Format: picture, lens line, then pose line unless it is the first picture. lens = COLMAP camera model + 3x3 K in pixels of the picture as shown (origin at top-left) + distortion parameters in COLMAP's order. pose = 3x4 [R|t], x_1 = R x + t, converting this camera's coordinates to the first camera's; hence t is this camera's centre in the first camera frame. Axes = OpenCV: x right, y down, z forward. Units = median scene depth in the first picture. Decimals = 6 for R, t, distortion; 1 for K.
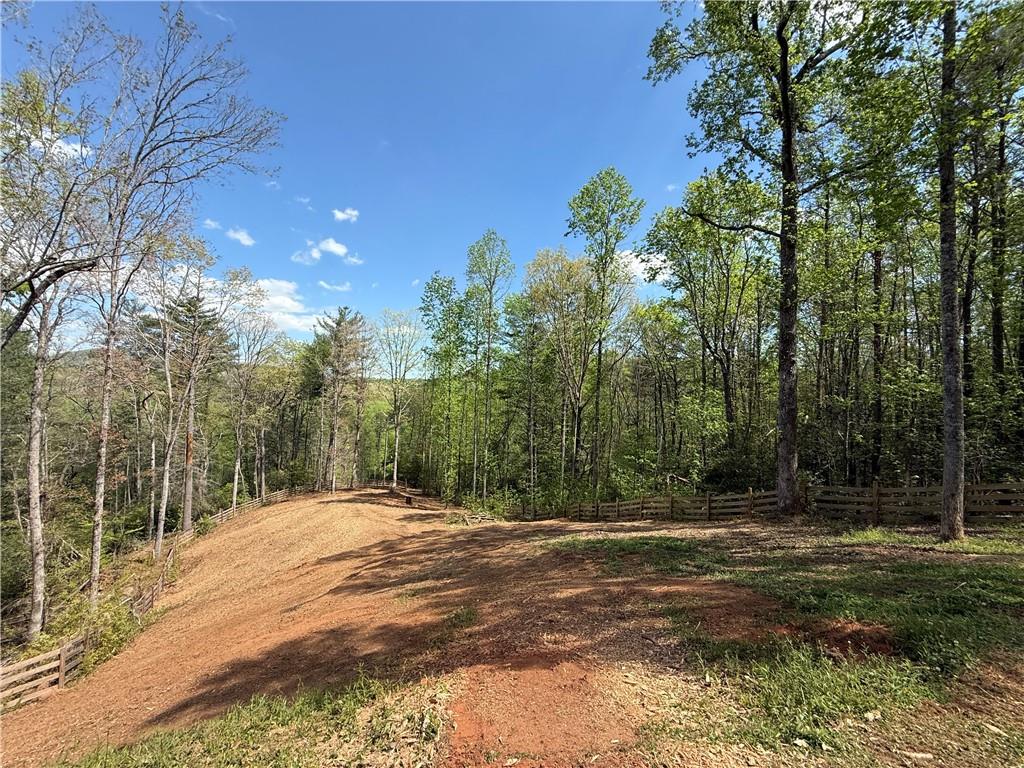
lens RADIAL K [[409.0, 0, 511.4], [0, 409.0, 381.4], [0, 0, 1]] dist [-0.004009, 0.000152]
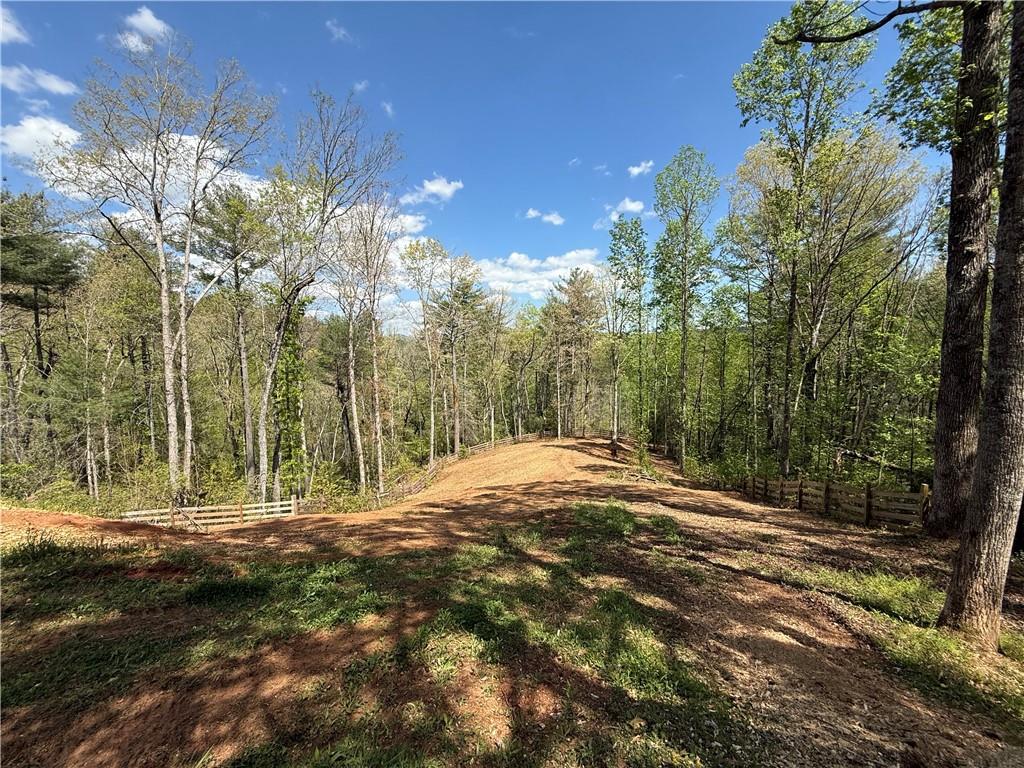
lens RADIAL K [[409.0, 0, 511.8], [0, 409.0, 378.8], [0, 0, 1]] dist [-0.004009, 0.000152]
pose [[0.762261, 0.001641, -0.647268, 0.201808], [0.064363, 0.994848, 0.078320, 0.011776], [0.644062, -0.101360, 0.758228, 0.080097]]
